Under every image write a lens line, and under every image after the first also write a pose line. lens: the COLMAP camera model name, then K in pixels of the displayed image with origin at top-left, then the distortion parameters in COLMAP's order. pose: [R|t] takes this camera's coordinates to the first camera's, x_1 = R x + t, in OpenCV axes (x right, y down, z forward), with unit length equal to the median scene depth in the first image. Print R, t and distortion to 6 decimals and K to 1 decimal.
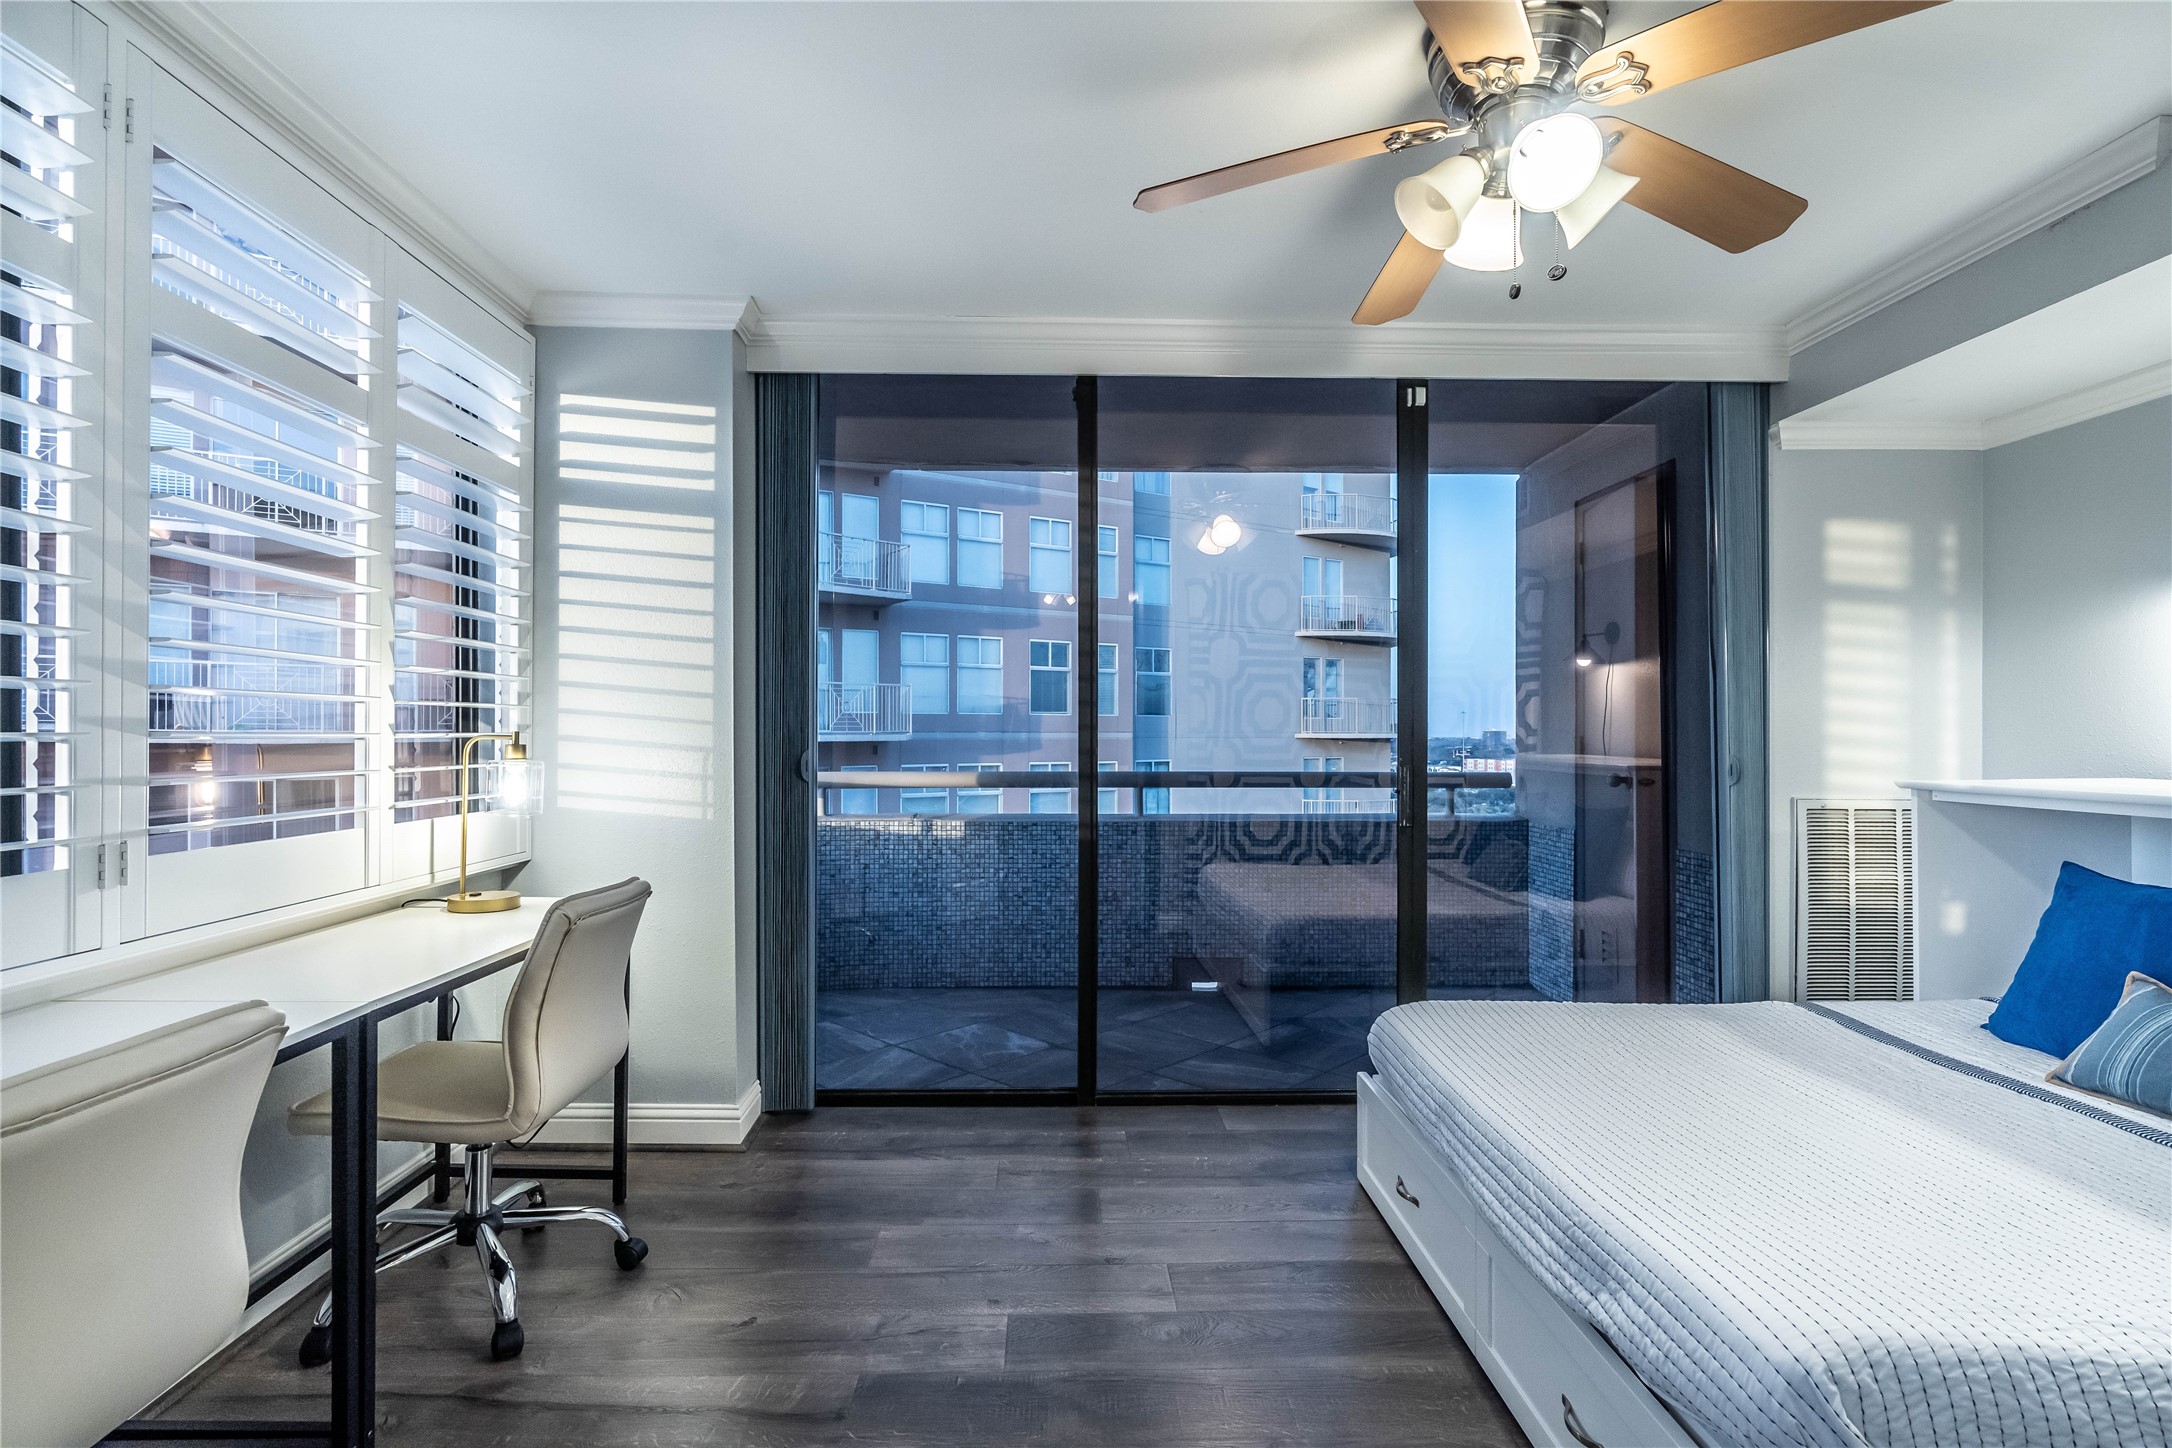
lens RADIAL K [[1055.1, 0, 1101.5], [0, 1055.1, 726.6], [0, 0, 1]] dist [-0.032825, 0.007463]
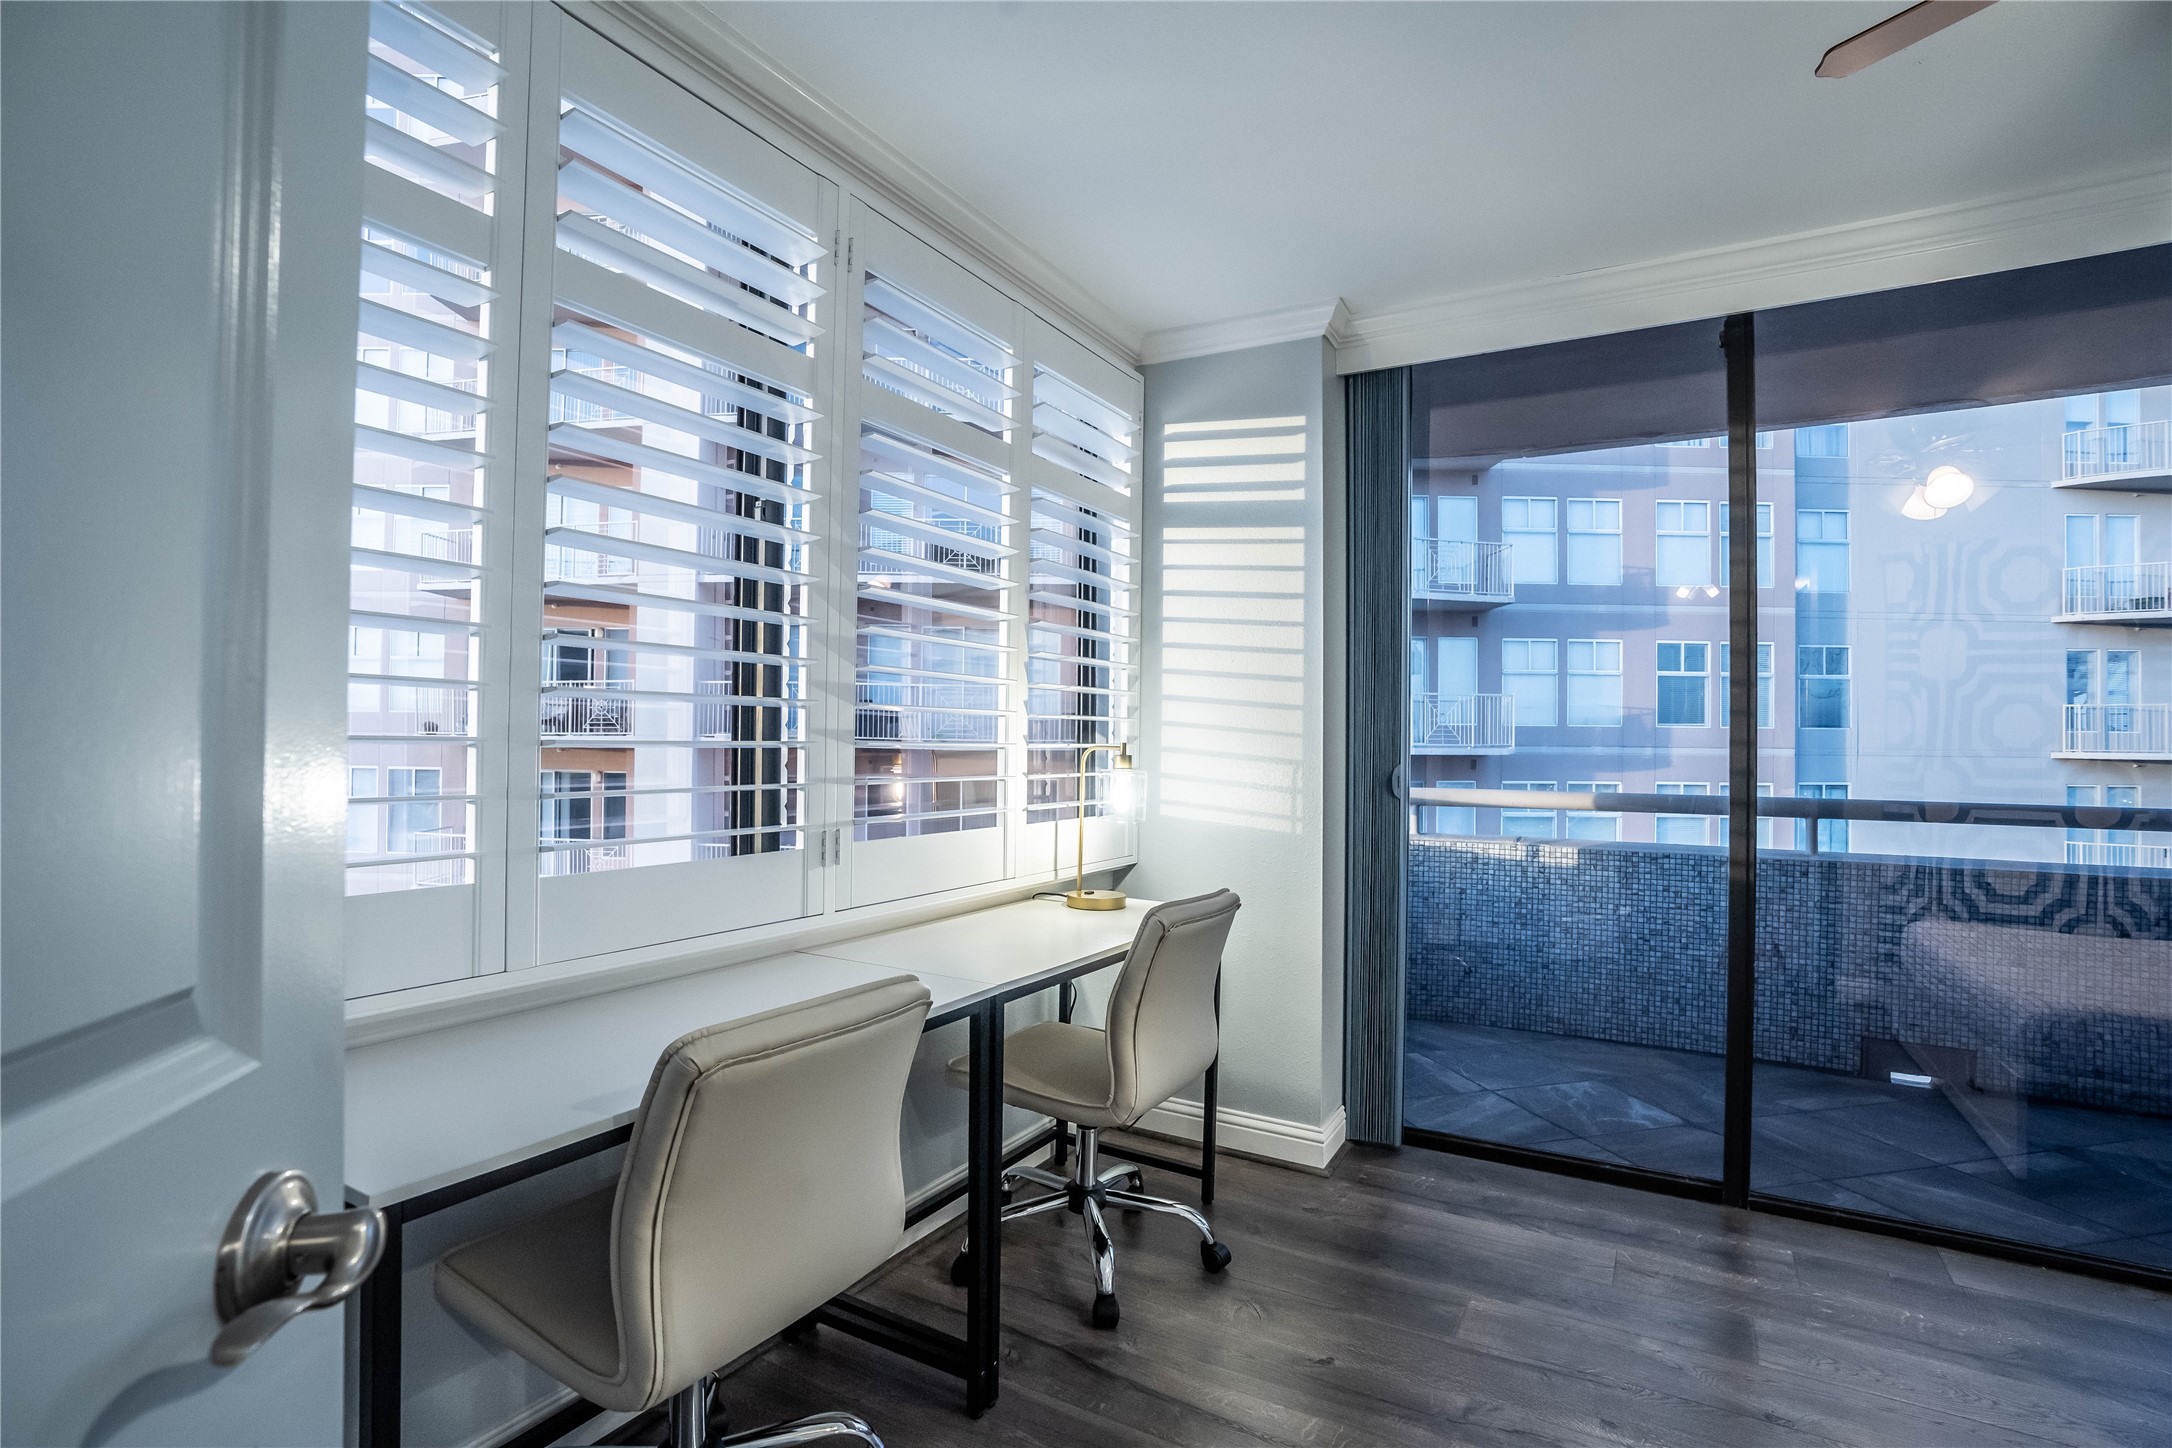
lens RADIAL K [[1055.1, 0, 1080.3], [0, 1055.1, 739.1], [0, 0, 1]] dist [-0.032825, 0.007463]
pose [[0.842329, 0.006072, -0.538930, -0.012558], [-0.005936, 0.999980, 0.001988, -0.000774], [0.538931, 0.001525, 0.842348, 0.053836]]
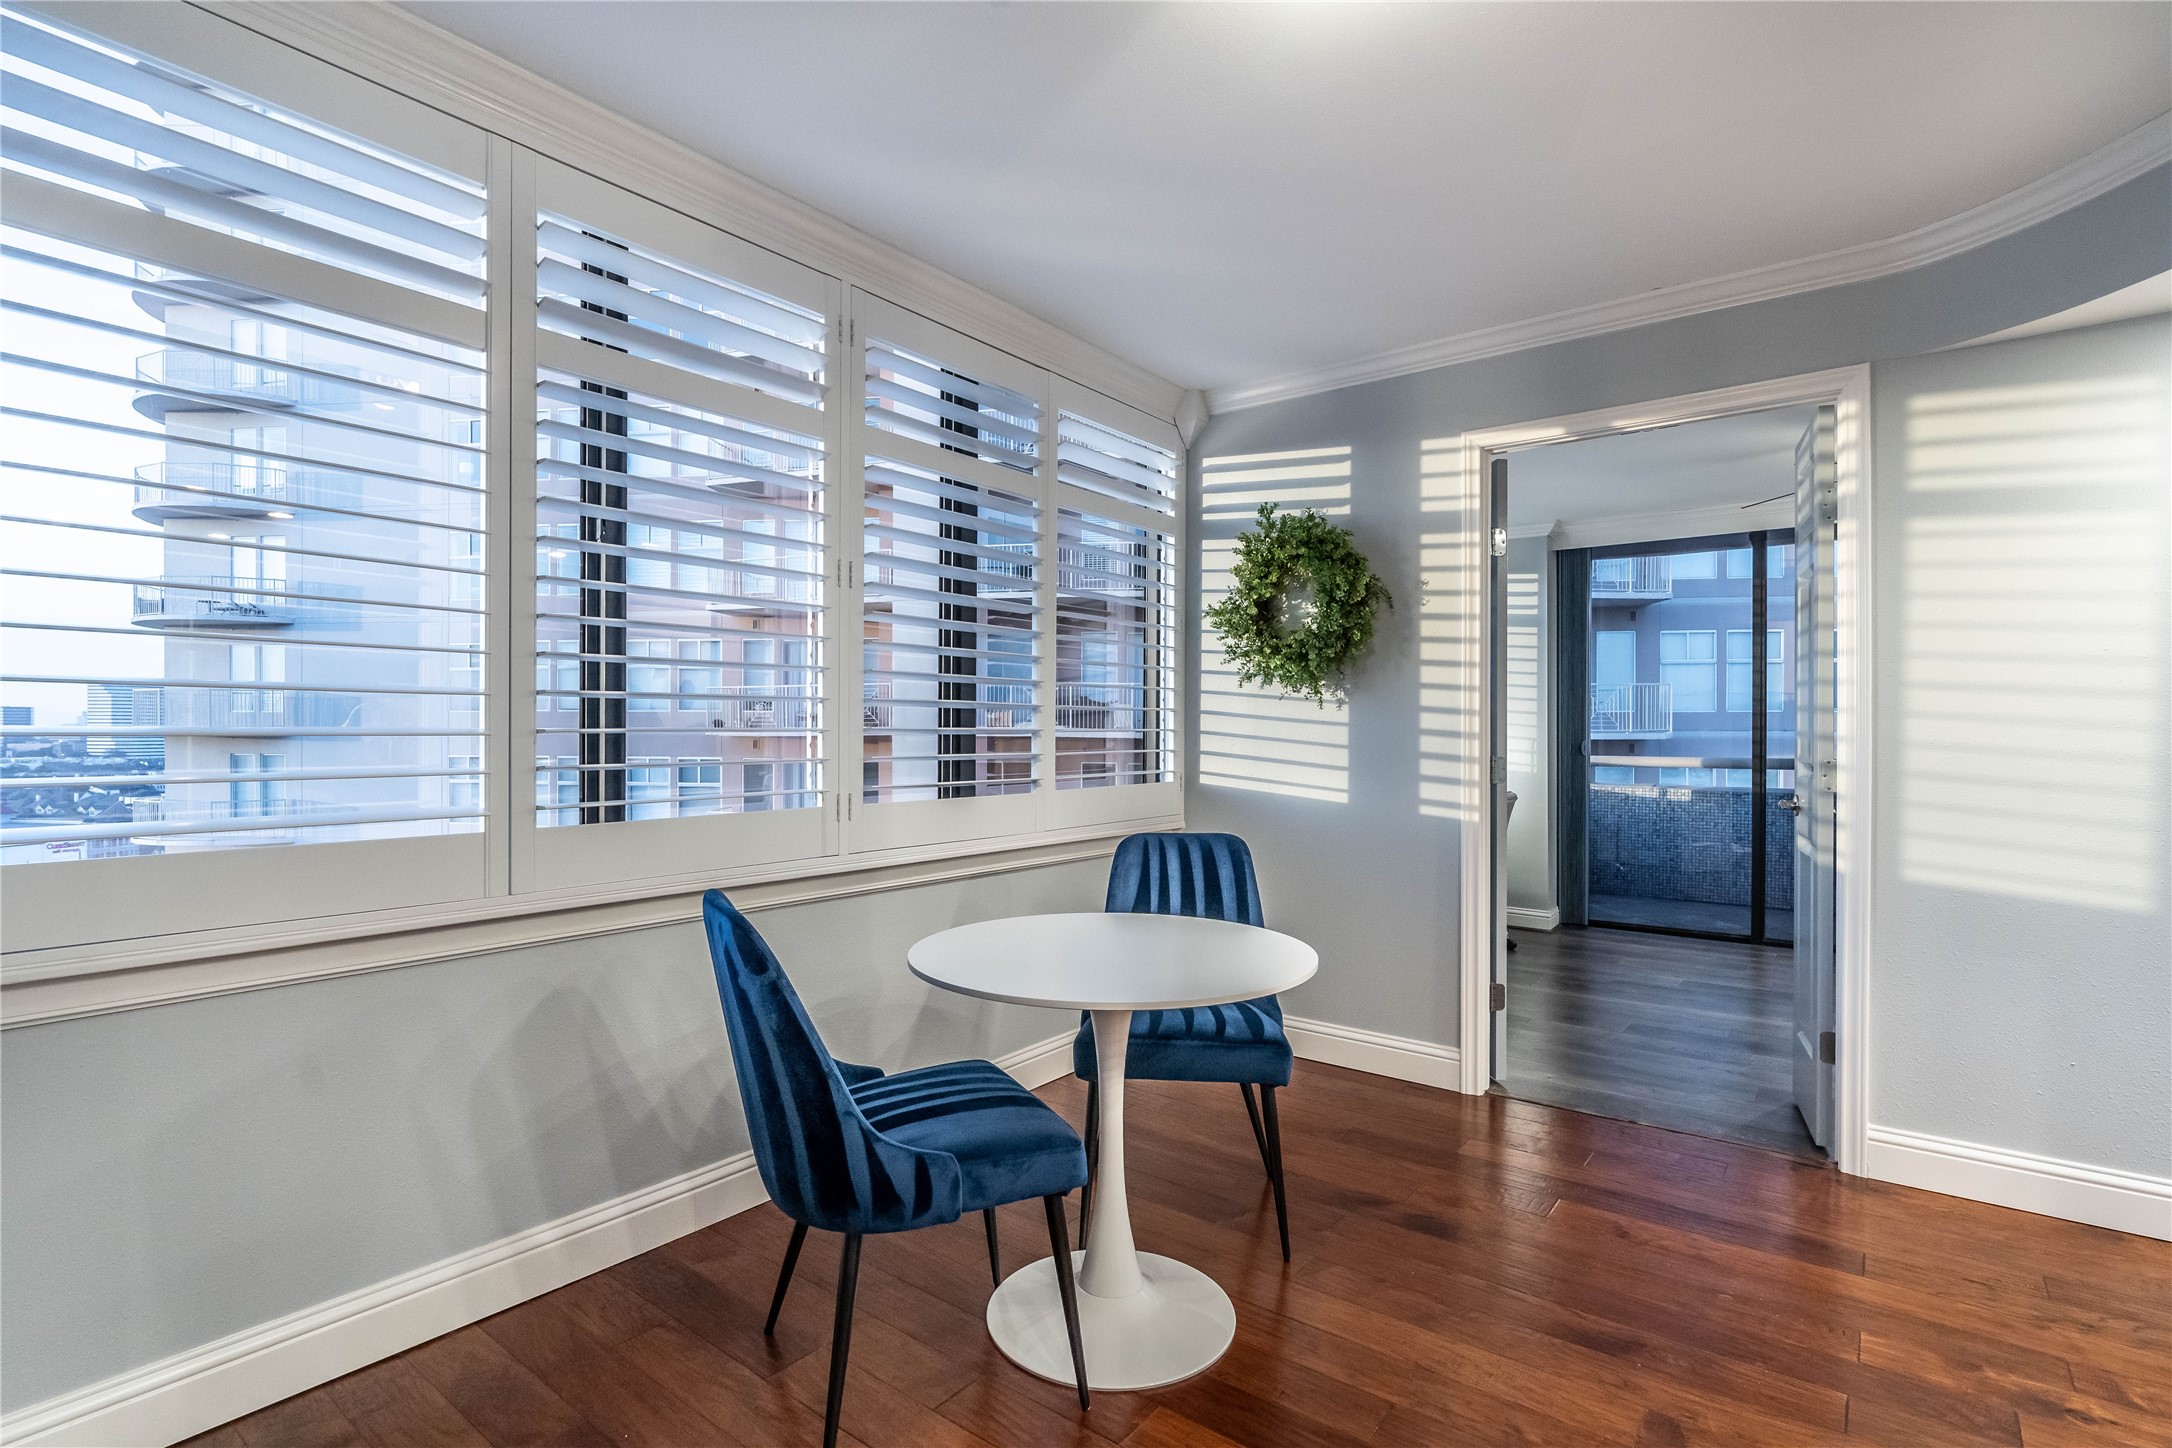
lens RADIAL K [[1055.1, 0, 1088.2], [0, 1055.1, 733.7], [0, 0, 1]] dist [-0.032825, 0.007463]
pose [[0.769993, 0.009660, -0.637979, 0.258847], [-0.002906, 0.999928, 0.011632, -0.016676], [0.638045, -0.007103, 0.769966, -1.126266]]
